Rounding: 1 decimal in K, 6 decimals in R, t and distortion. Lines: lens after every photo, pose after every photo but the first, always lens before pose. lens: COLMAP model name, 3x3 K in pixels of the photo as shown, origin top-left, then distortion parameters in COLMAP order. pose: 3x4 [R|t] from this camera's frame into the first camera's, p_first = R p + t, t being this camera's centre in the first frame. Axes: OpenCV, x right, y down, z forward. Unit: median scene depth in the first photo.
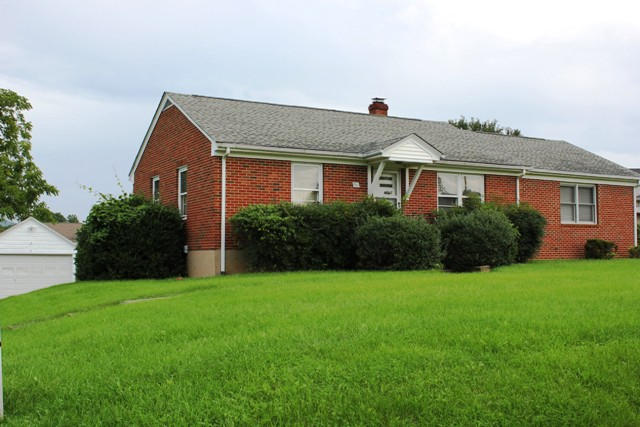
lens RADIAL K [[729.5, 0, 320.1], [0, 729.5, 214.4], [0, 0, 1]] dist [-0.013350, 0.000000]
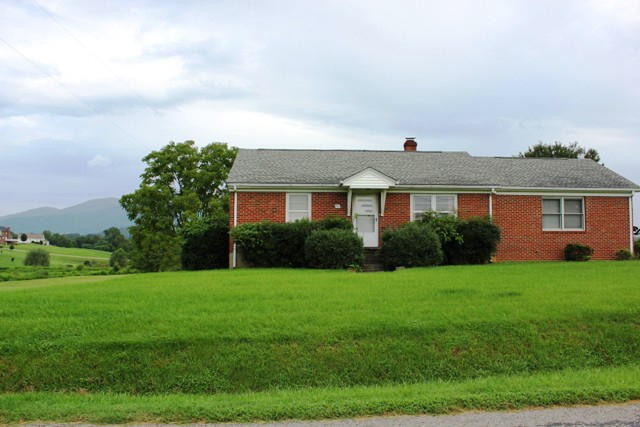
lens RADIAL K [[537.2, 0, 319.3], [0, 537.2, 210.9], [0, 0, 1]] dist [-0.145961, 0.118705]
pose [[0.885072, -0.028015, -0.464610, 0.430902], [0.019590, 0.999545, -0.022952, -0.007800], [0.465041, 0.011213, 0.885218, 0.068852]]
